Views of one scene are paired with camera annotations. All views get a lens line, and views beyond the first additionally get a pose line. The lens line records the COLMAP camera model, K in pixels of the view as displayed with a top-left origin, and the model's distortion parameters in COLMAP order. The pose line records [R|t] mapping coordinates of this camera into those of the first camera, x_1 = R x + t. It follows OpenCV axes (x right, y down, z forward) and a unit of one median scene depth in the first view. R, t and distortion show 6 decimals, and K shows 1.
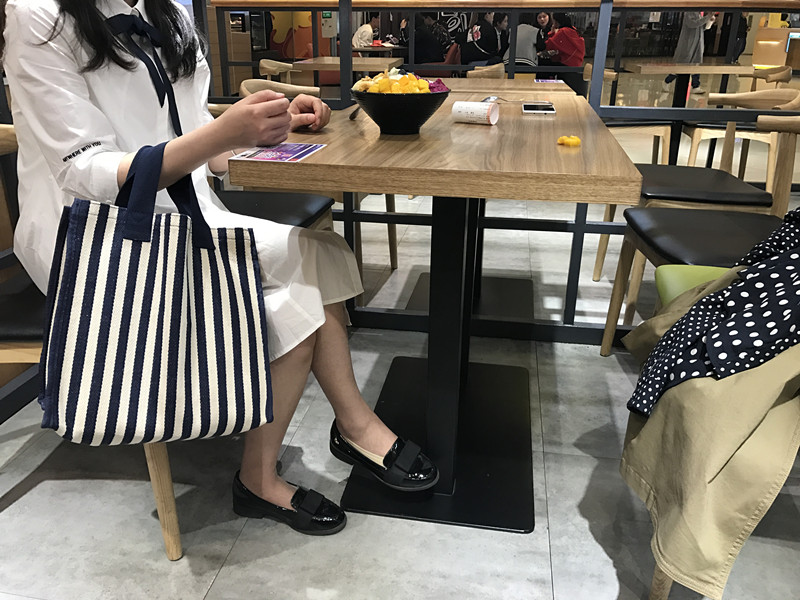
lens RADIAL K [[665.0, 0, 395.3], [0, 665.0, 303.2], [0, 0, 1]] dist [0.005836, -0.004889]
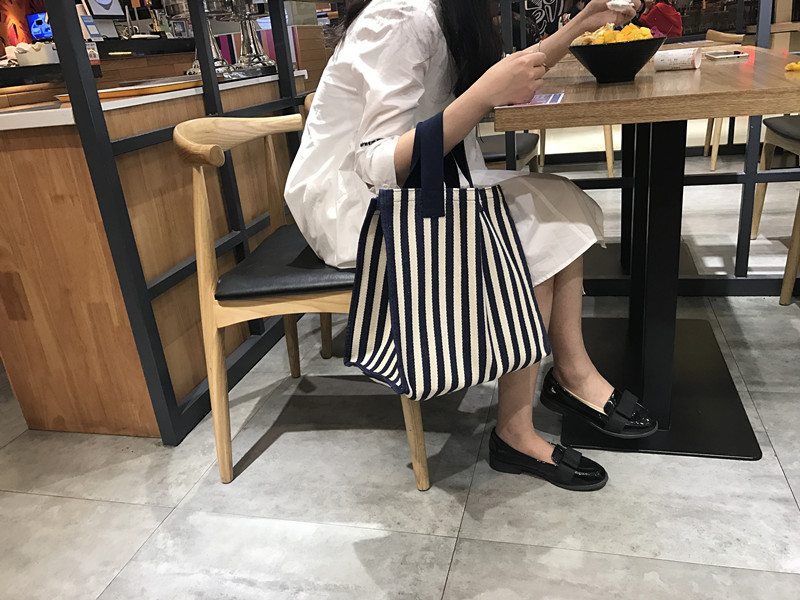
lens RADIAL K [[665.0, 0, 395.5], [0, 665.0, 294.2], [0, 0, 1]] dist [0.005836, -0.004889]
pose [[0.989411, -0.064039, -0.130247, -0.191850], [0.061223, 0.997798, -0.025514, 0.078025], [0.131594, 0.017269, 0.991153, -0.092154]]
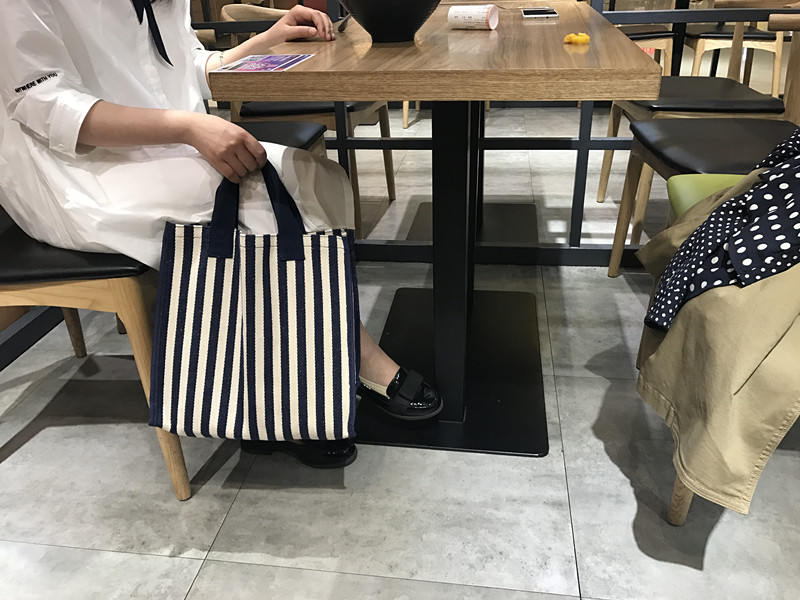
lens RADIAL K [[665.0, 0, 397.7], [0, 665.0, 294.3], [0, 0, 1]] dist [0.005836, -0.004889]
pose [[0.998927, -0.046269, 0.001846, -0.004249], [0.045977, 0.995789, 0.079316, 0.018394], [-0.005508, -0.079146, 0.996848, 0.039967]]
